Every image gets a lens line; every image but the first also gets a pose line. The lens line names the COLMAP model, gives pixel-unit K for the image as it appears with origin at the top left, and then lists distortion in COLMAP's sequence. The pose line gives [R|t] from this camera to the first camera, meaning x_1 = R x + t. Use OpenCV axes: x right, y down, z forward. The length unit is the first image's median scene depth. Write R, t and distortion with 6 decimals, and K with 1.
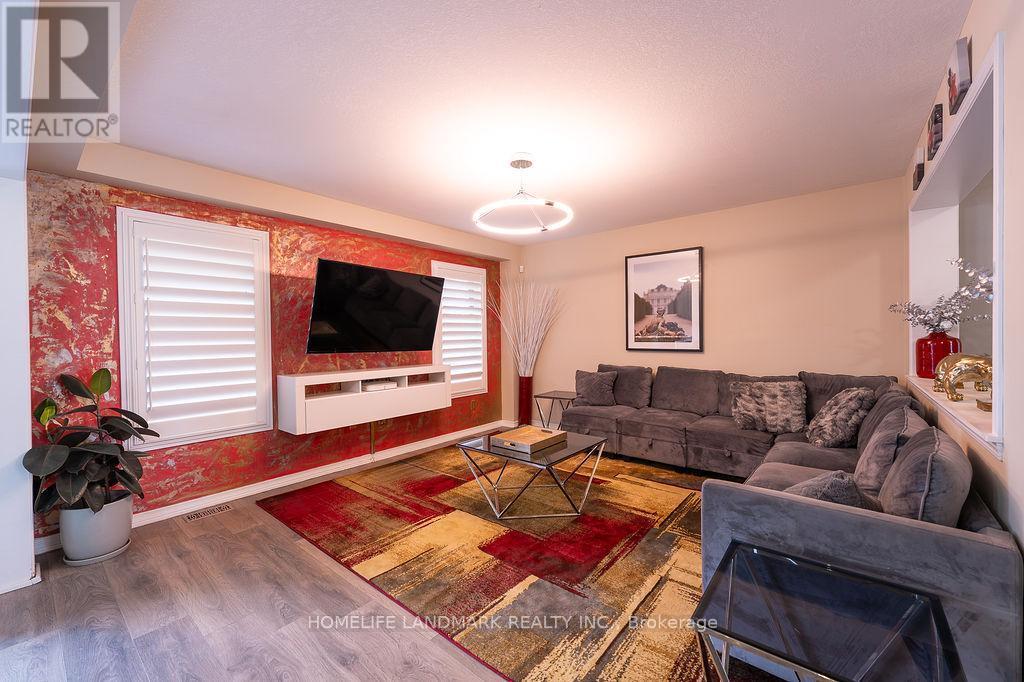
lens RADIAL K [[408.2, 0, 522.9], [0, 408.2, 335.7], [0, 0, 1]] dist [-0.003277, 0.000543]
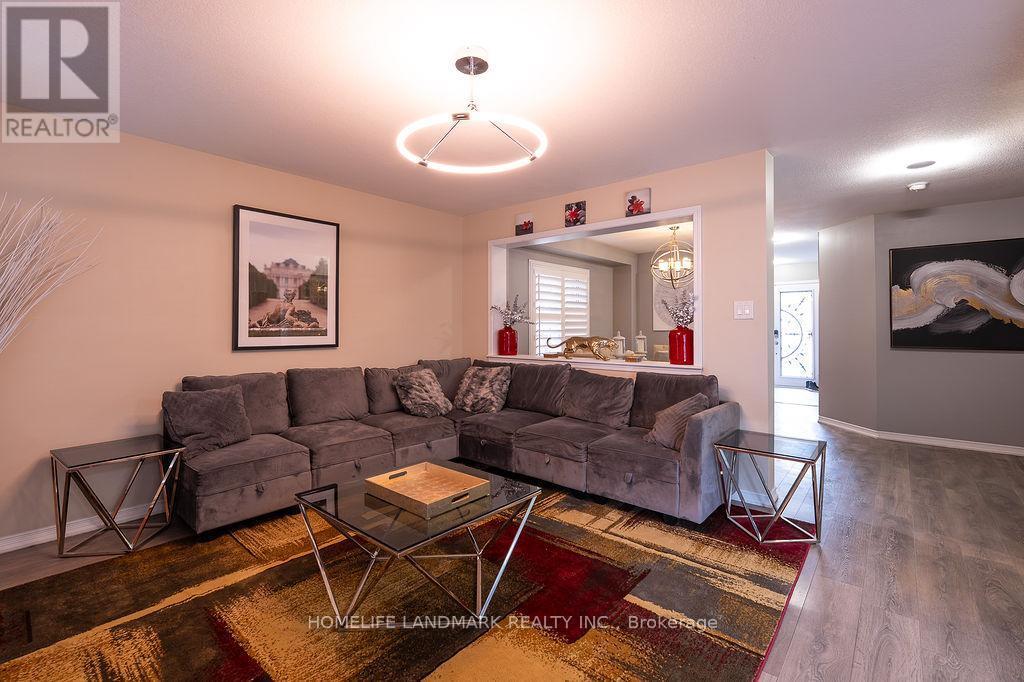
lens RADIAL K [[453.6, 0, 499.9], [0, 453.6, 322.1], [0, 0, 1]] dist [-0.006646, -0.000482]
pose [[0.054933, 0.020032, 0.998289, -0.561177], [0.004713, 0.999782, -0.020321, 0.009893], [-0.998479, 0.005821, 0.054826, 0.703096]]
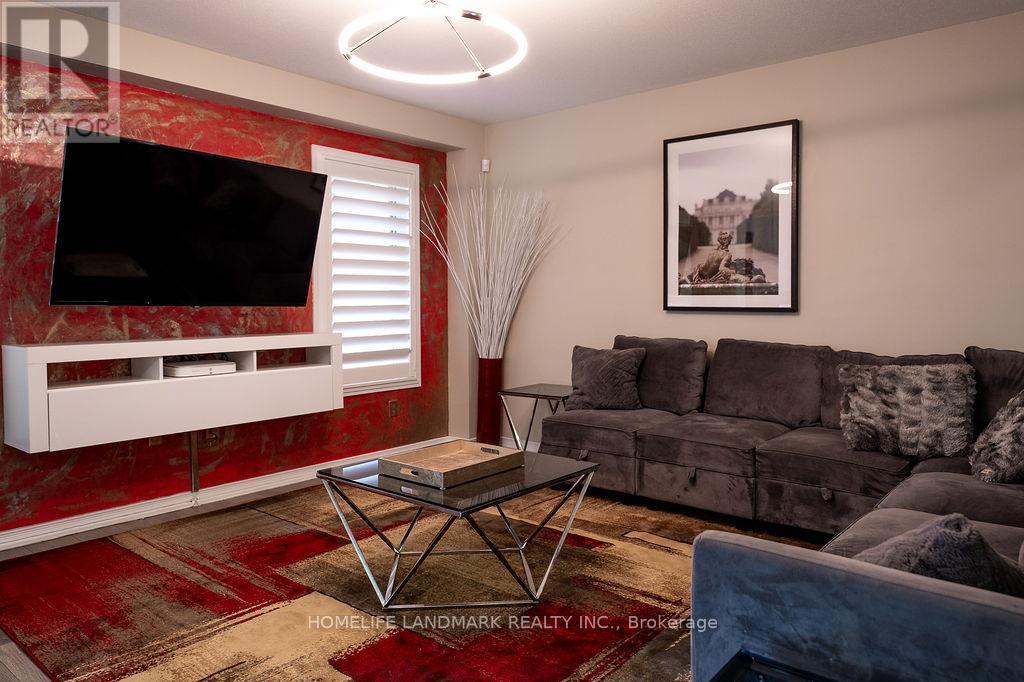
lens RADIAL K [[702.5, 0, 533.5], [0, 702.5, 311.8], [0, 0, 1]] dist [0.004436, -0.004290]
pose [[0.999950, 0.006726, -0.007417, 0.107309], [-0.006603, 0.999843, 0.016426, 0.029927], [0.007526, -0.016376, 0.999838, 0.059618]]
